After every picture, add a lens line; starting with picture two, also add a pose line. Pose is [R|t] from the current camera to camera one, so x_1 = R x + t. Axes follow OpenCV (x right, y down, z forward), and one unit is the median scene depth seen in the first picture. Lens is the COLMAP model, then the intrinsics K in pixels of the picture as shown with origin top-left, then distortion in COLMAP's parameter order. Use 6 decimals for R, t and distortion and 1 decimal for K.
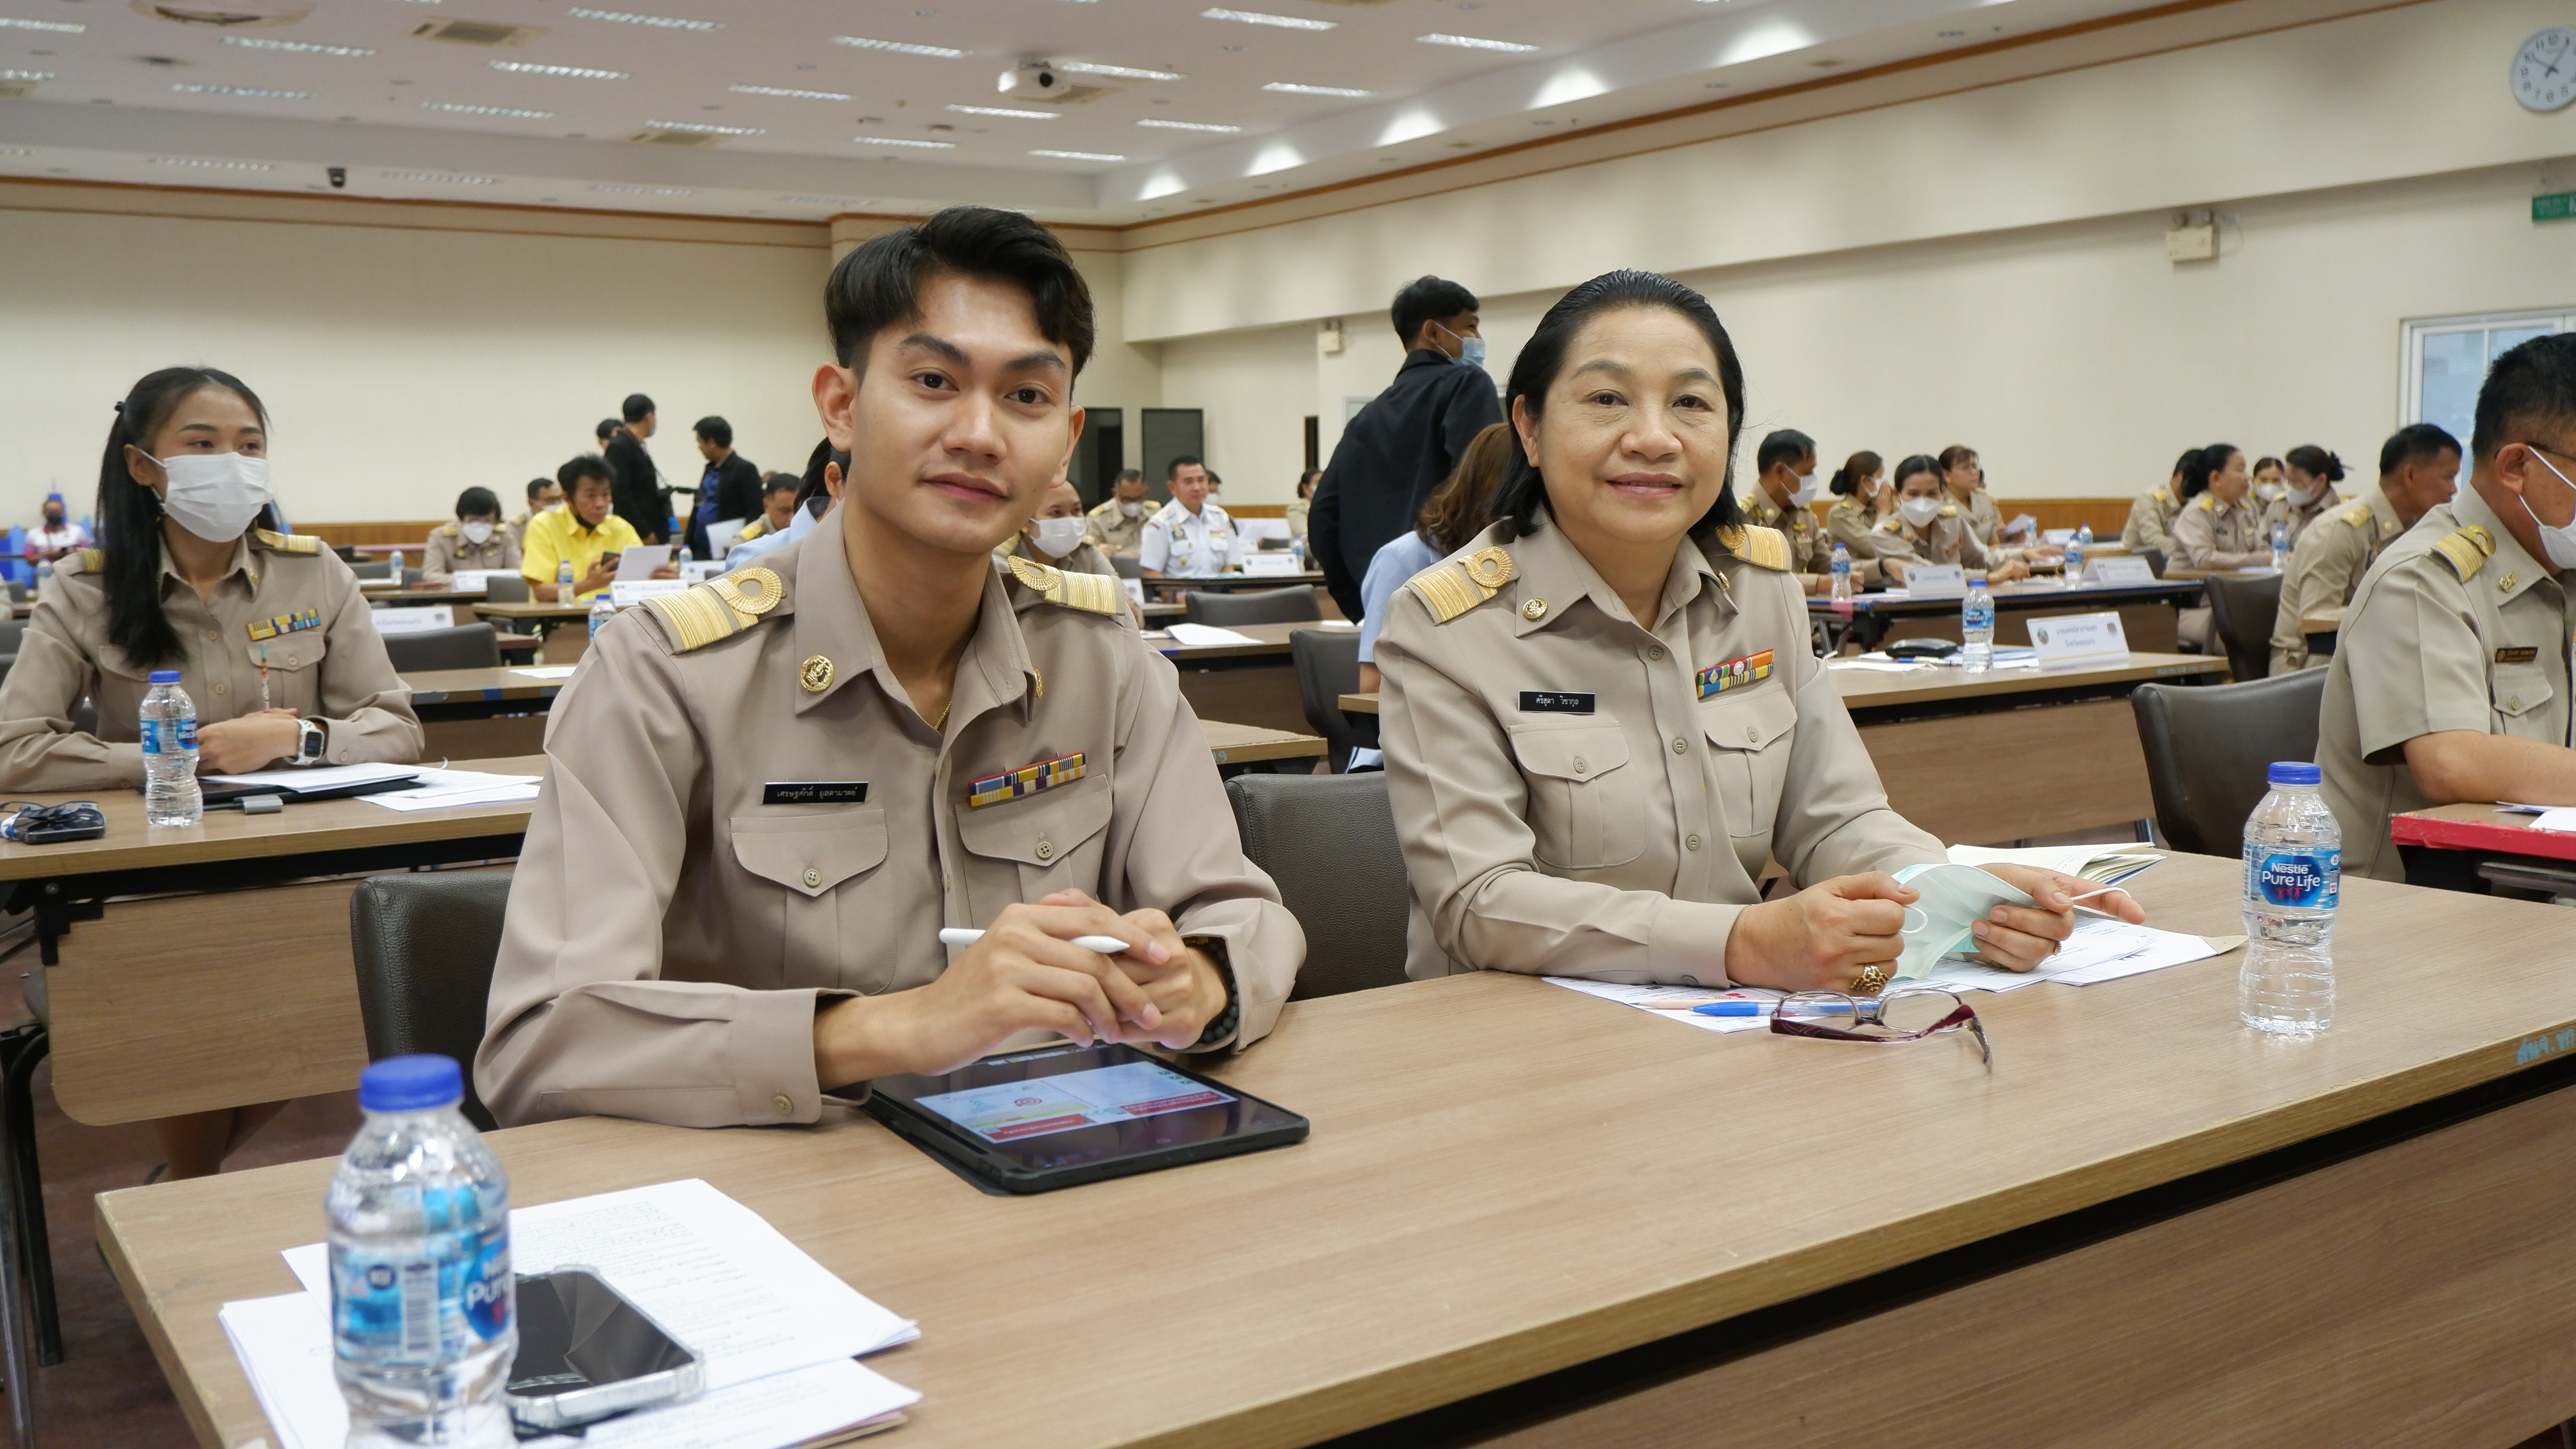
lens RADIAL K [[2255.4, 0, 1276.7], [0, 2255.4, 733.8], [0, 0, 1]] dist [-0.000253, -0.016830]
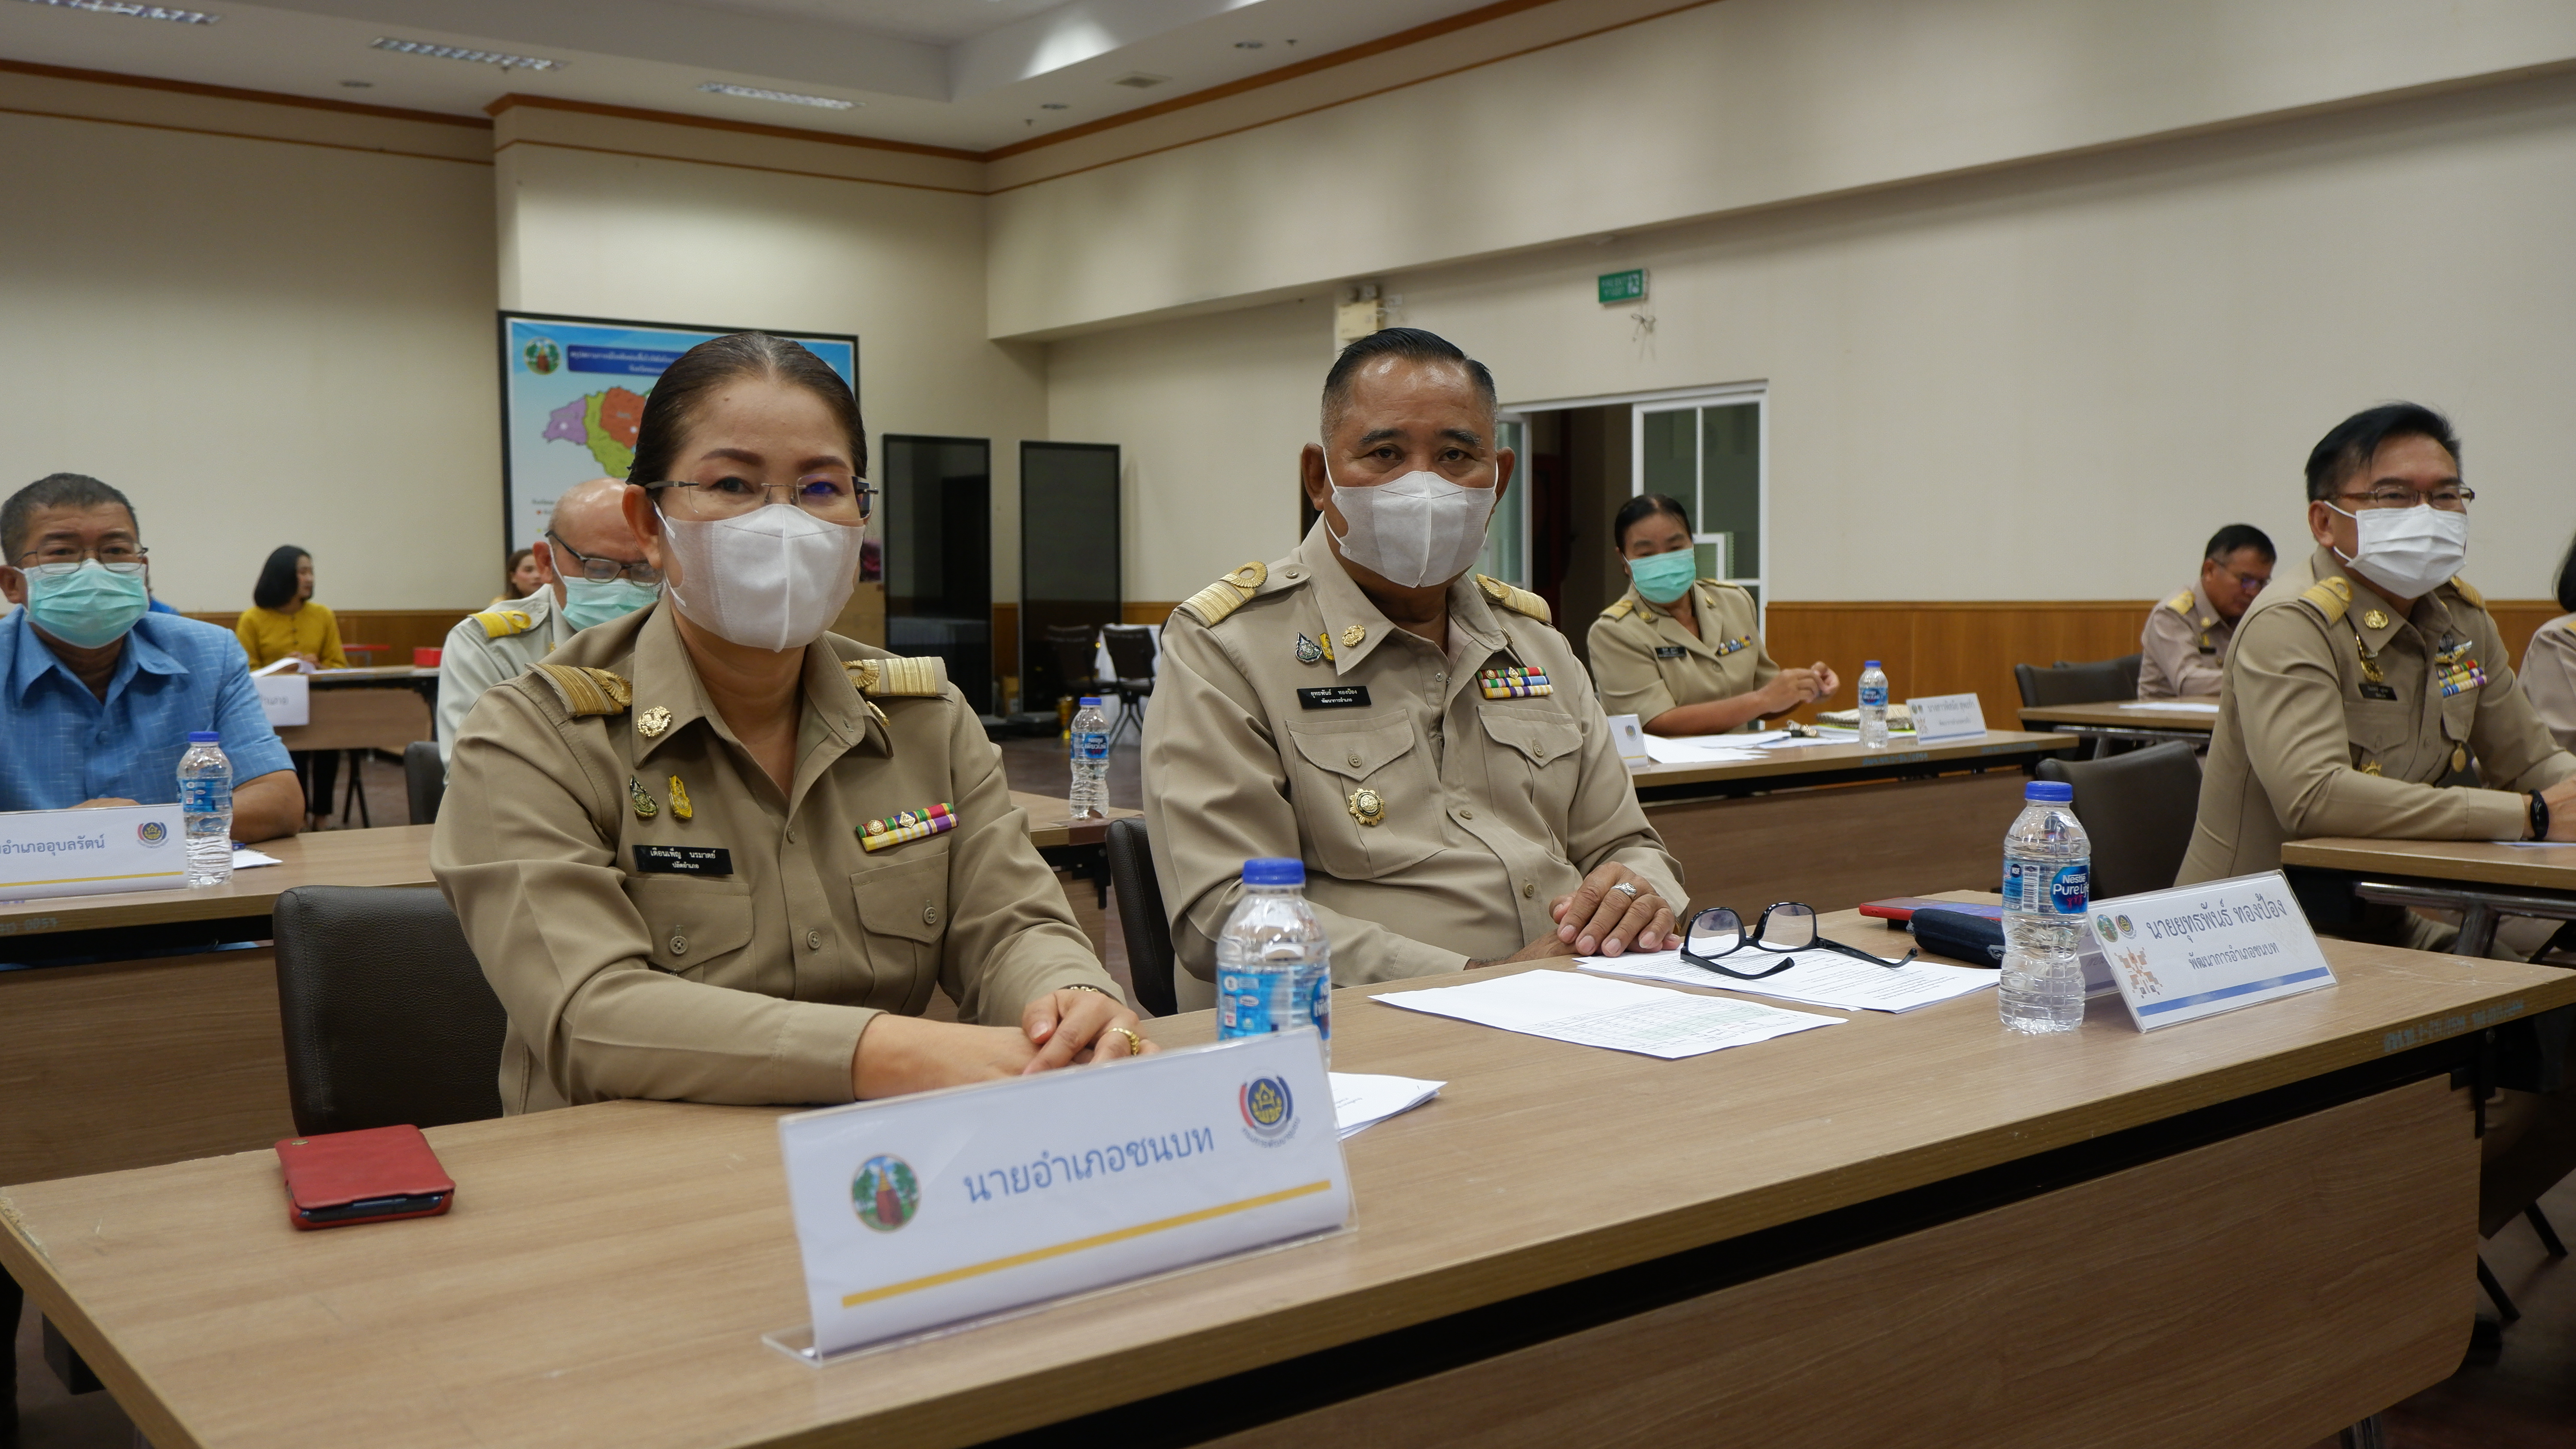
lens RADIAL K [[2255.4, 0, 1281.4], [0, 2255.4, 727.1], [0, 0, 1]] dist [-0.000253, -0.016830]
pose [[0.996129, 0.002124, 0.087872, -0.059037], [0.001946, 0.998930, -0.046203, -0.053905], [-0.087876, 0.046195, 0.995060, 0.539073]]
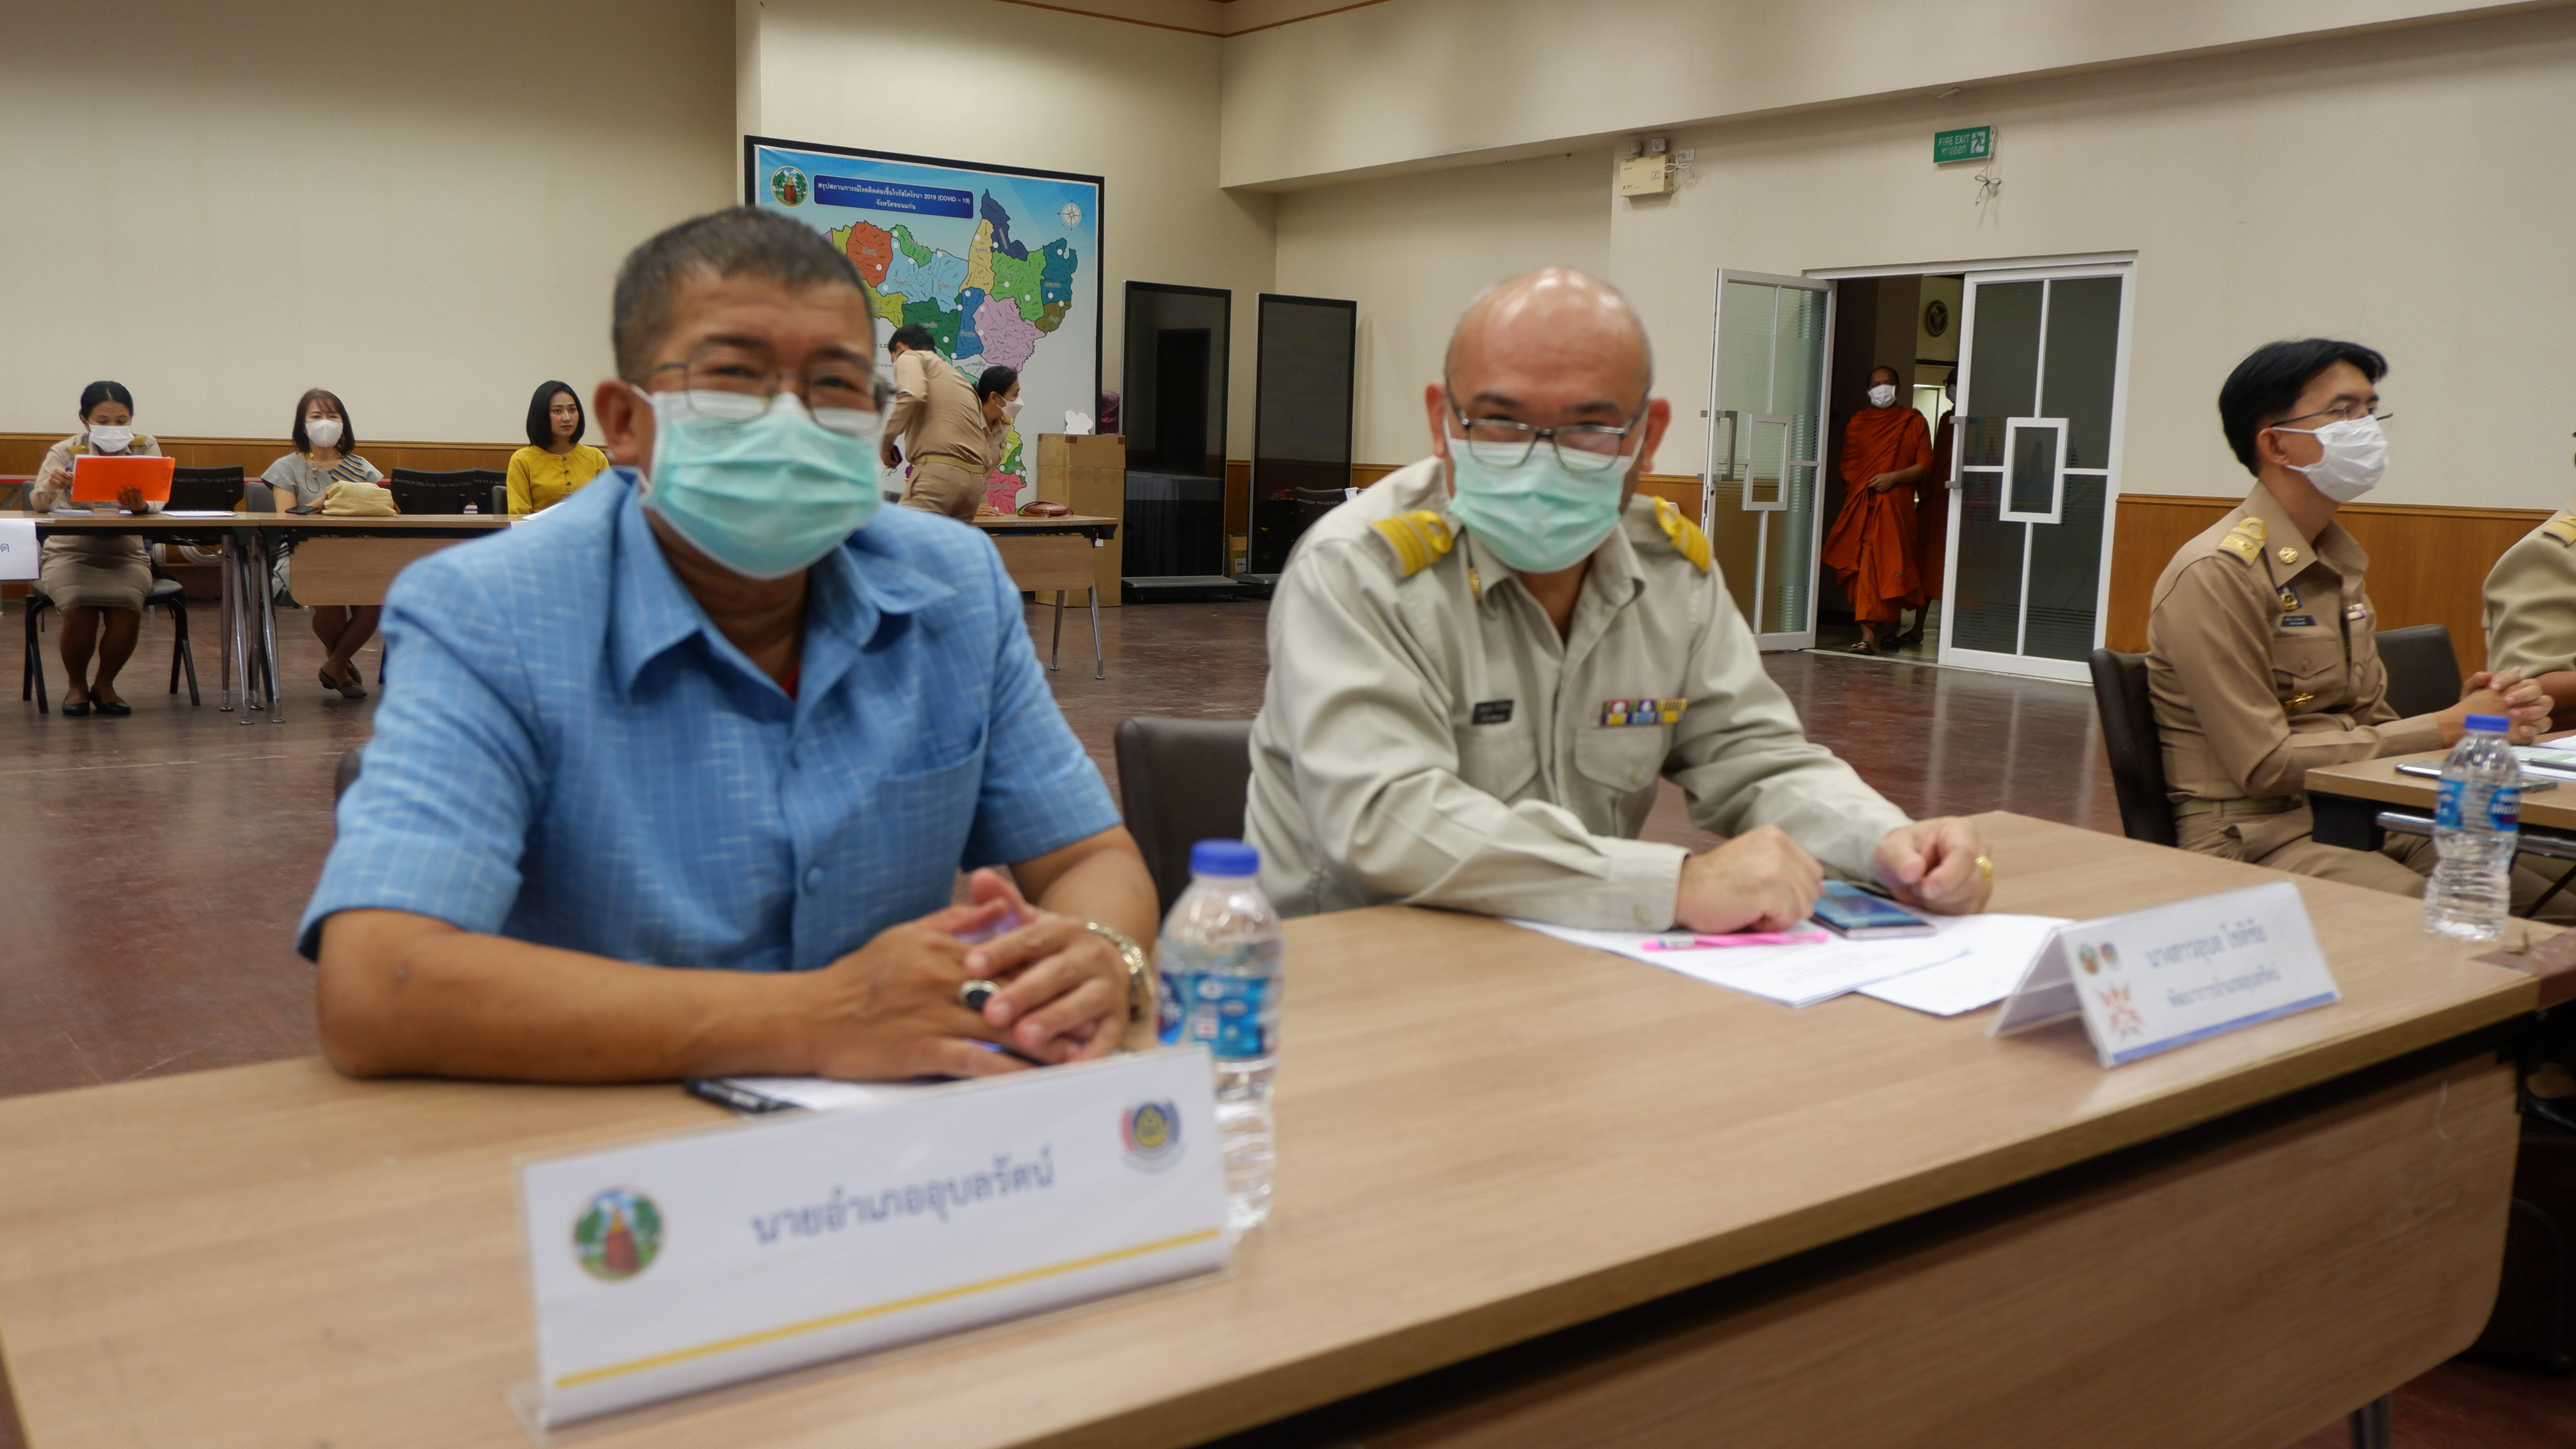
lens RADIAL K [[2040.9, 0, 1285.0], [0, 2040.9, 725.7], [0, 0, 1]] dist [-0.011526, -0.006616]
pose [[0.997254, 0.034060, 0.065767, -0.114845], [-0.036038, 0.998926, 0.029120, -0.064592], [-0.064705, -0.031410, 0.997410, 0.633392]]
